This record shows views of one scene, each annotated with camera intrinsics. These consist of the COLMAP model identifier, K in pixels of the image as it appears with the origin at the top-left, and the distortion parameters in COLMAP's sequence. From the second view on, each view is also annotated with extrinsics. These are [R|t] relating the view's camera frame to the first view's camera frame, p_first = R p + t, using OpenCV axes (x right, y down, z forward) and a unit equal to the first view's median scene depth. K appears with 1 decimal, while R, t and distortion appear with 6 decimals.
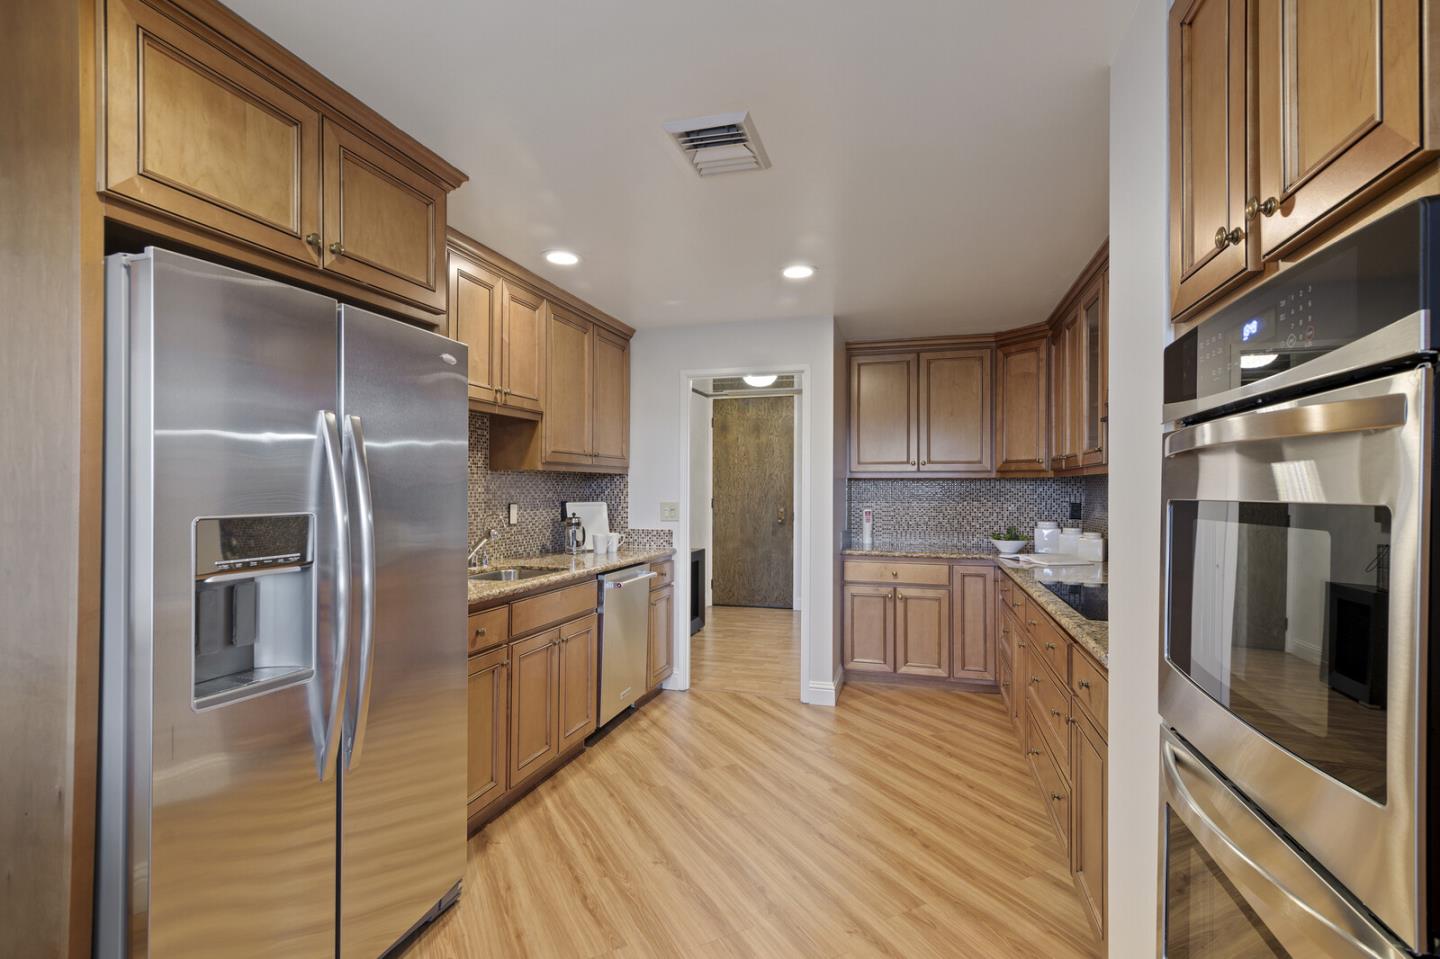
lens RADIAL K [[659.3, 0, 722.1], [0, 659.3, 486.1], [0, 0, 1]] dist [-0.014823, 0.000585]
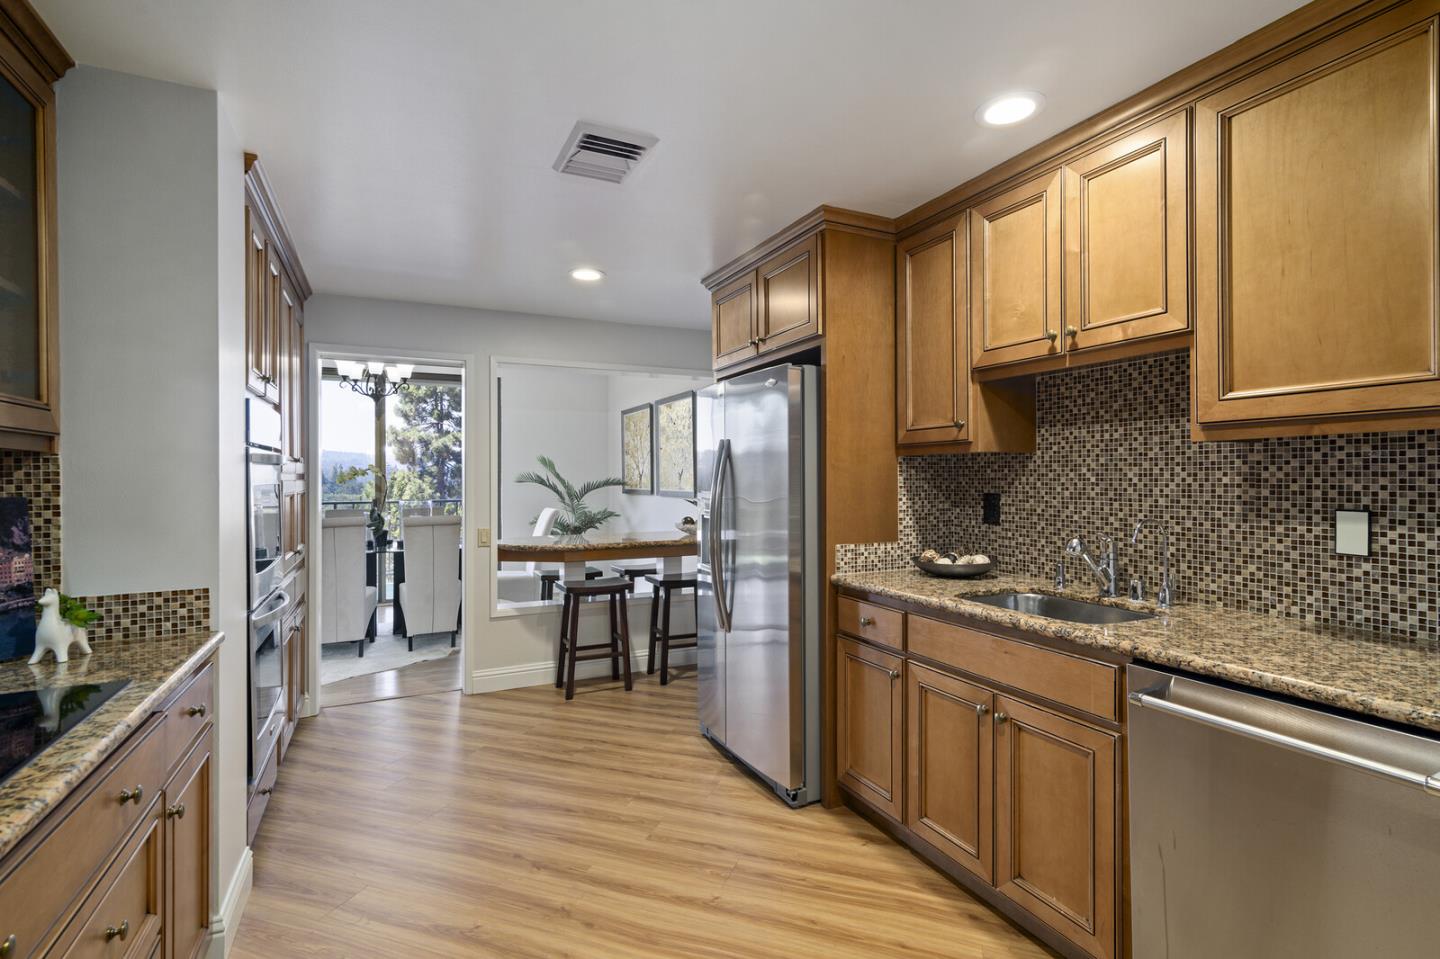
lens RADIAL K [[659.3, 0, 722.1], [0, 659.3, 486.1], [0, 0, 1]] dist [-0.014823, 0.000585]
pose [[-0.736918, -0.004682, -0.675966, 0.393656], [-0.003076, 0.999989, -0.003573, 0.016525], [0.675975, -0.000554, -0.736924, 1.321357]]
